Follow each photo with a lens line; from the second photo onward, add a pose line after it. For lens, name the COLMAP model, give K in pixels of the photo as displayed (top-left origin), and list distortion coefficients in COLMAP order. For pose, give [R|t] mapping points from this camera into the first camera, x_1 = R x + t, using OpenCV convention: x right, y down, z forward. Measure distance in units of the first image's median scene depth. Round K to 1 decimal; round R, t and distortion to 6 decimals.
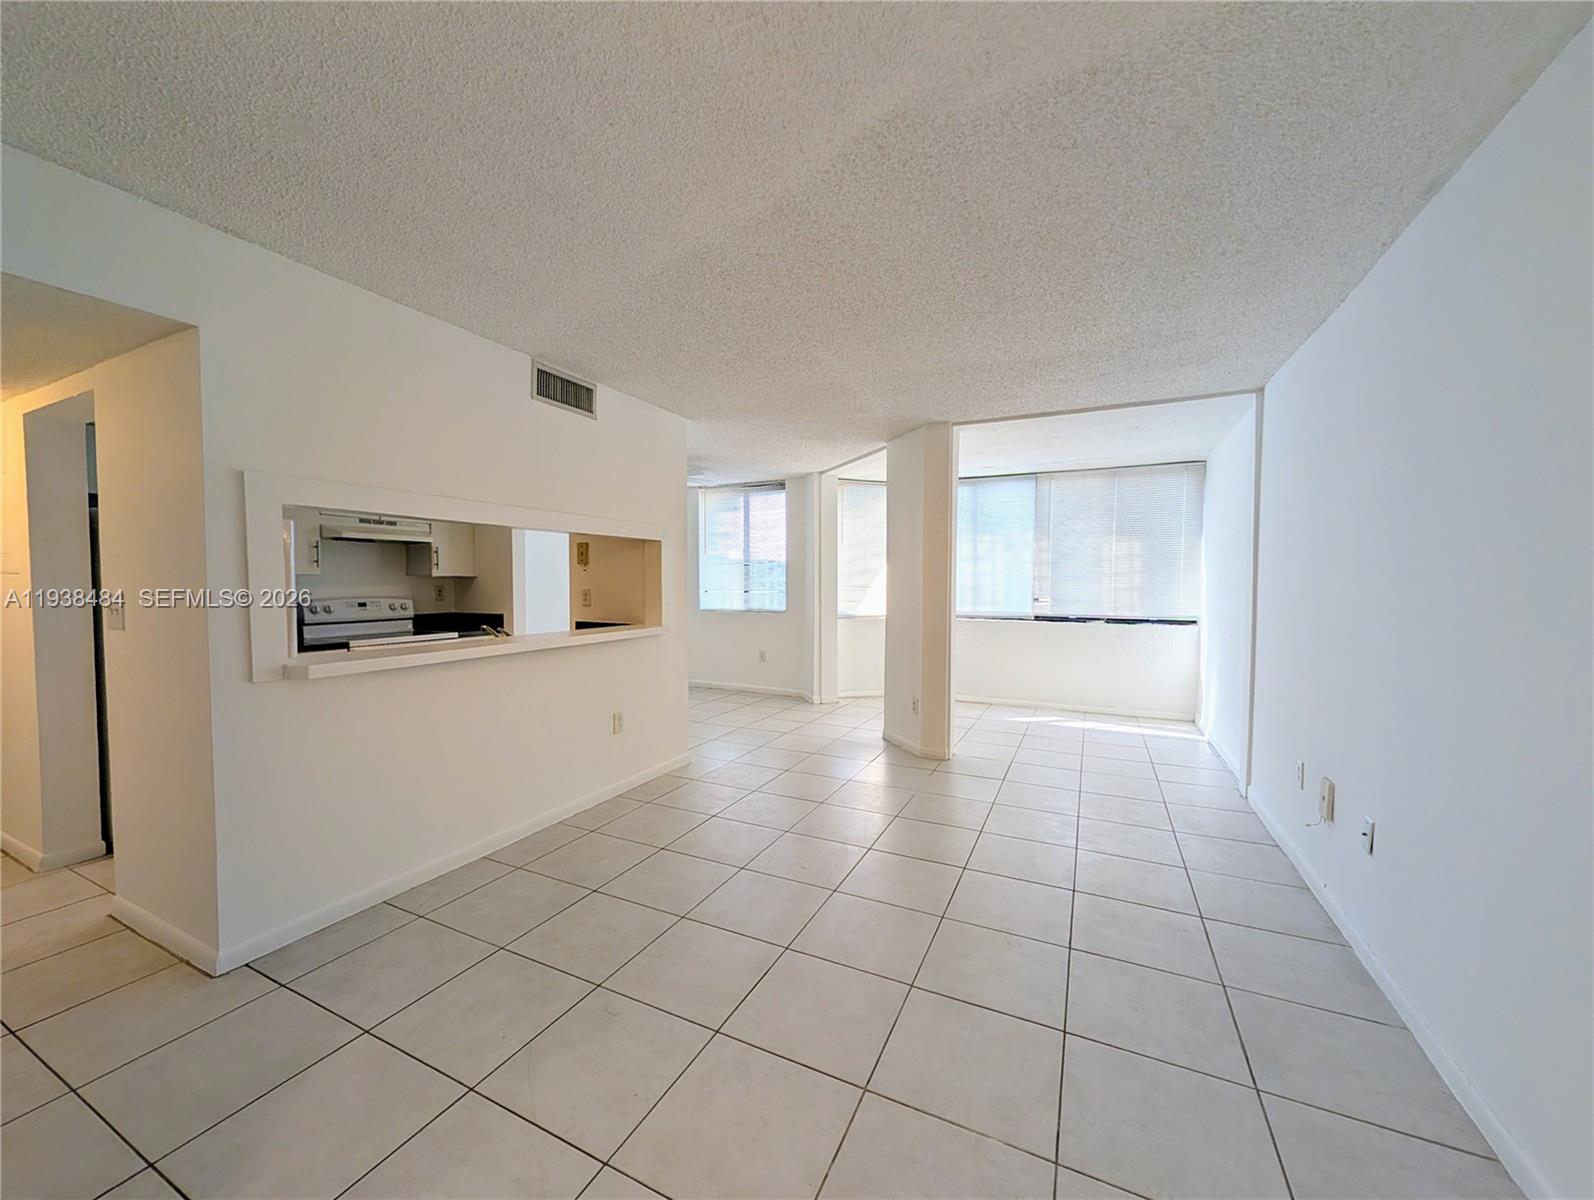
lens RADIAL K [[615.7, 0, 791.5], [0, 615.7, 604.9], [0, 0, 1]] dist [-0.000773, -0.000487]
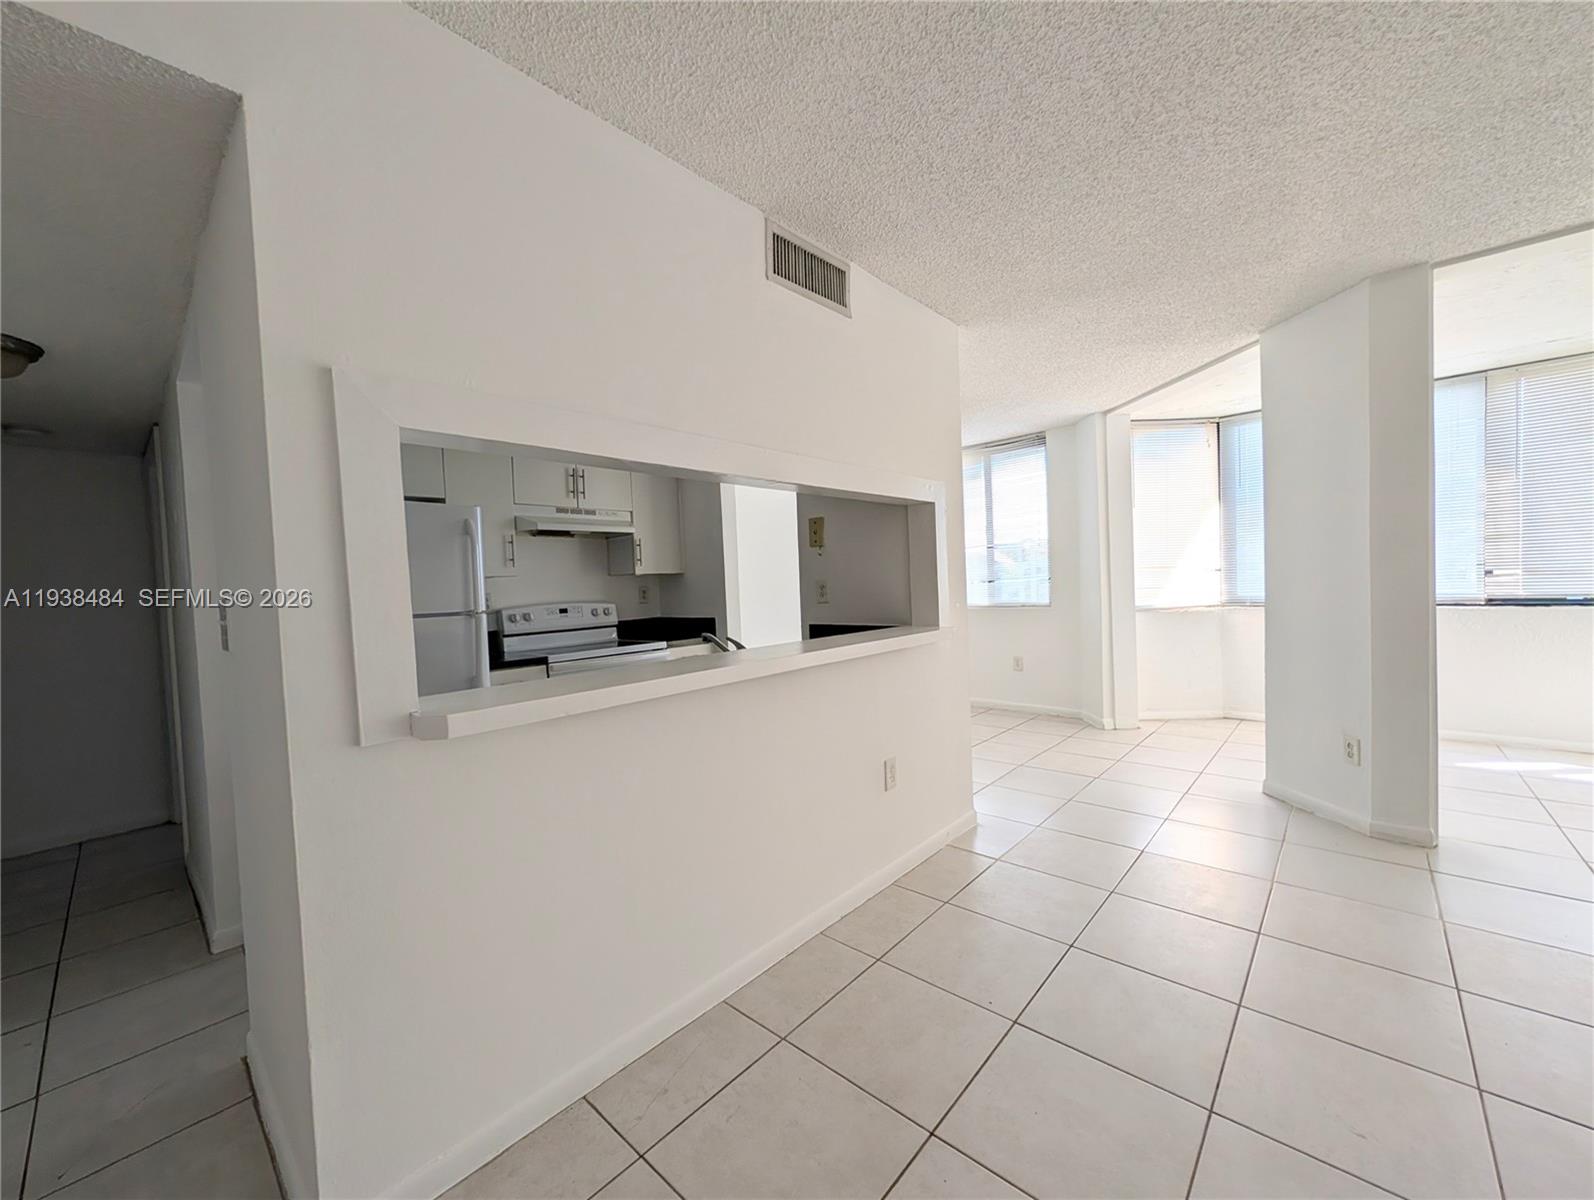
lens RADIAL K [[626.2, 0, 789.7], [0, 626.2, 604.5], [0, 0, 1]] dist [0.001495, 0.000021]
pose [[0.958824, -0.033039, -0.282073, -0.153933], [0.032864, 0.999446, -0.005353, 0.005809], [0.282093, -0.004138, 0.959378, 0.258395]]
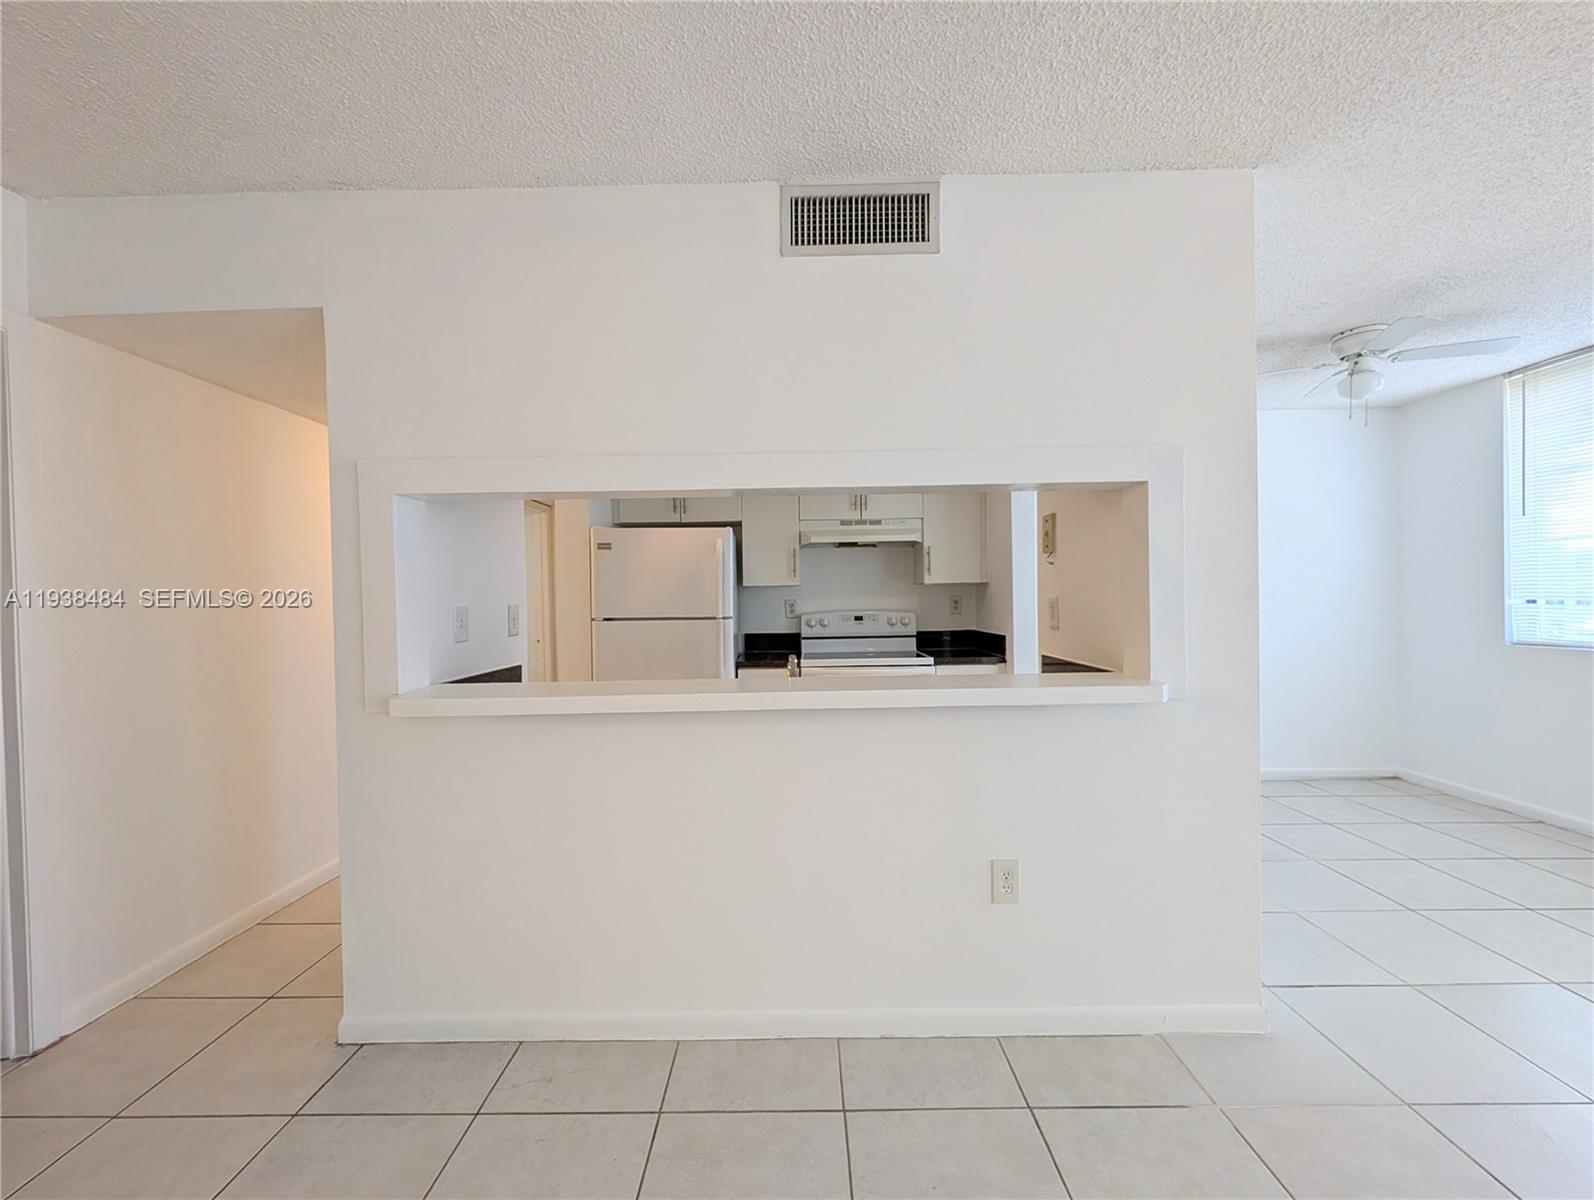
lens RADIAL K [[615.7, 0, 791.5], [0, 615.7, 604.9], [0, 0, 1]] dist [-0.000773, -0.000487]
pose [[0.428314, -0.000835, -0.903630, 0.058834], [-0.017095, 0.999813, -0.009027, -0.009999], [0.903468, 0.019314, 0.428220, 0.530444]]
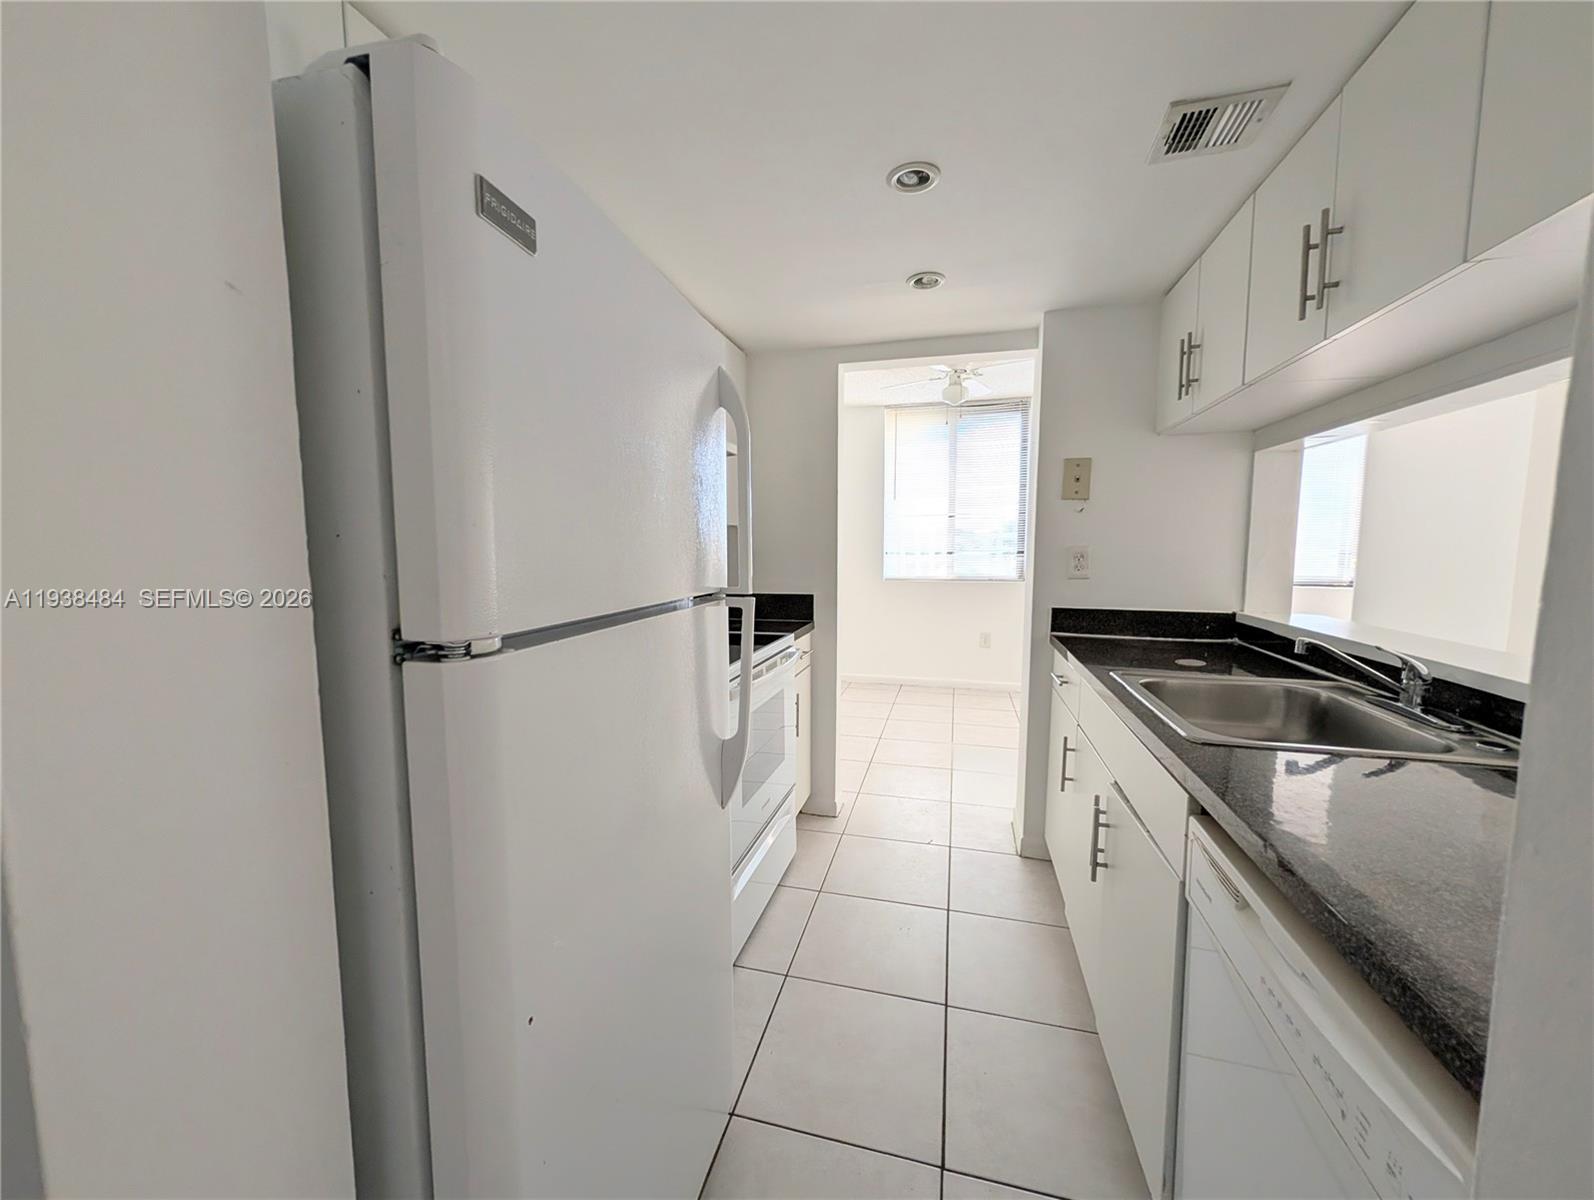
lens RADIAL K [[615.7, 0, 791.5], [0, 615.7, 604.9], [0, 0, 1]] dist [-0.000773, -0.000487]
pose [[0.981159, -0.023064, 0.191822, -0.651266], [0.011597, 0.998089, 0.060690, -0.010866], [-0.192855, -0.057323, 0.979552, 0.505901]]
